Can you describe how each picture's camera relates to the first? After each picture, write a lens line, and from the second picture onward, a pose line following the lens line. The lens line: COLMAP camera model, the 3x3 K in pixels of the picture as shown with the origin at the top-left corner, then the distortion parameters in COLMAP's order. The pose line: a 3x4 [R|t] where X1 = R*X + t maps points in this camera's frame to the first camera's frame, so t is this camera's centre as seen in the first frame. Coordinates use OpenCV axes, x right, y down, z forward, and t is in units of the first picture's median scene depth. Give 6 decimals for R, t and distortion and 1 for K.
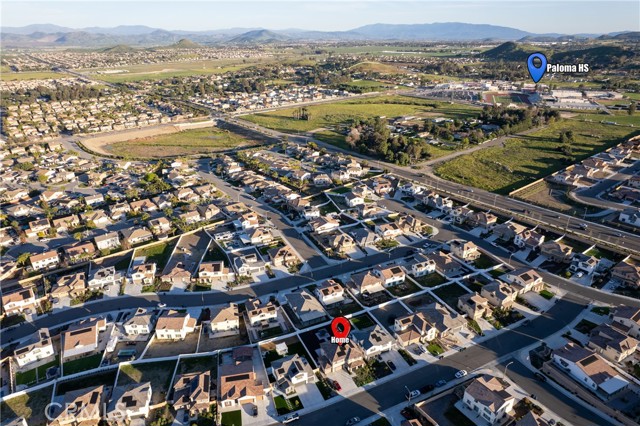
lens RADIAL K [[411.8, 0, 320.0], [0, 411.8, 213.0], [0, 0, 1]] dist [-0.037272, 0.002781]
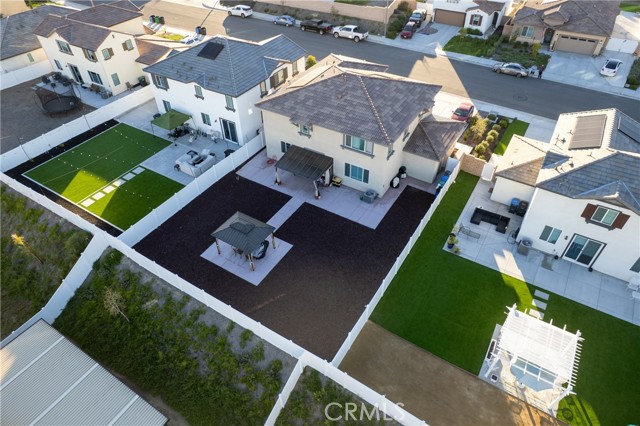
lens RADIAL K [[411.8, 0, 320.0], [0, 411.8, 213.0], [0, 0, 1]] dist [-0.037272, 0.002781]
pose [[-0.544345, -0.550232, 0.633194, -0.087089], [0.358796, 0.529579, 0.768643, 0.128747], [-0.758257, 0.645594, -0.090852, 0.761474]]
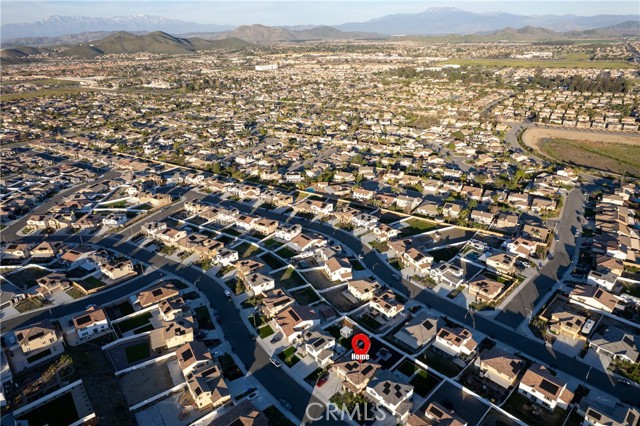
lens RADIAL K [[411.8, 0, 320.0], [0, 411.8, 213.0], [0, 0, 1]] dist [-0.037272, 0.002781]
pose [[0.324882, 0.387440, -0.862752, 0.494499], [-0.367015, 0.892395, 0.262547, -0.140533], [0.871637, 0.231346, 0.432120, 0.306888]]
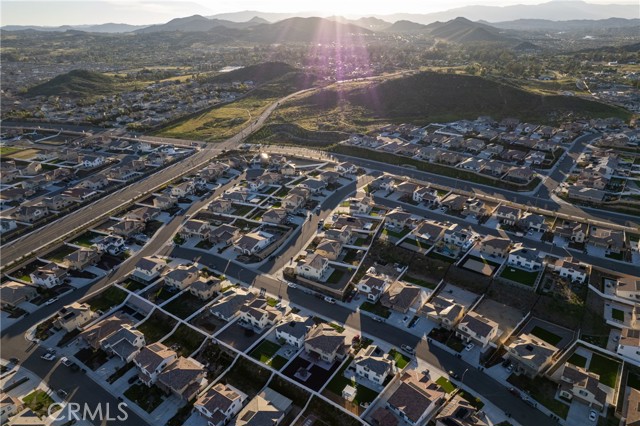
lens RADIAL K [[411.8, 0, 320.0], [0, 411.8, 213.0], [0, 0, 1]] dist [-0.037272, 0.002781]
pose [[-0.523375, -0.339656, 0.781481, -0.445388], [0.363765, 0.740289, 0.565373, -0.335620], [-0.770554, 0.580178, -0.263894, 0.776472]]
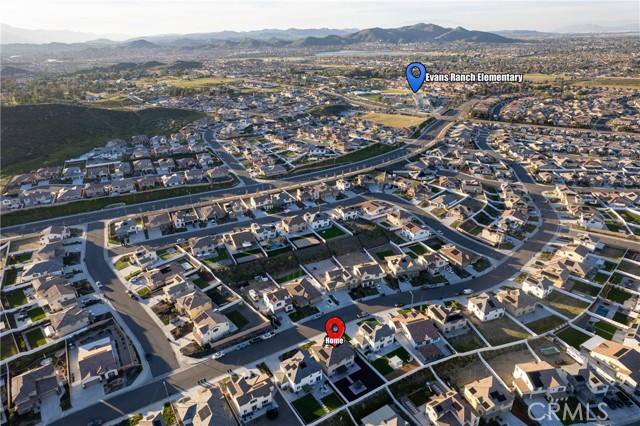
lens RADIAL K [[411.8, 0, 320.0], [0, 411.8, 213.0], [0, 0, 1]] dist [-0.037272, 0.002781]
pose [[-0.992887, 0.077712, -0.090205, 0.101848], [-0.013557, 0.678903, 0.734103, -0.442350], [0.118290, 0.730104, -0.673020, 1.005052]]
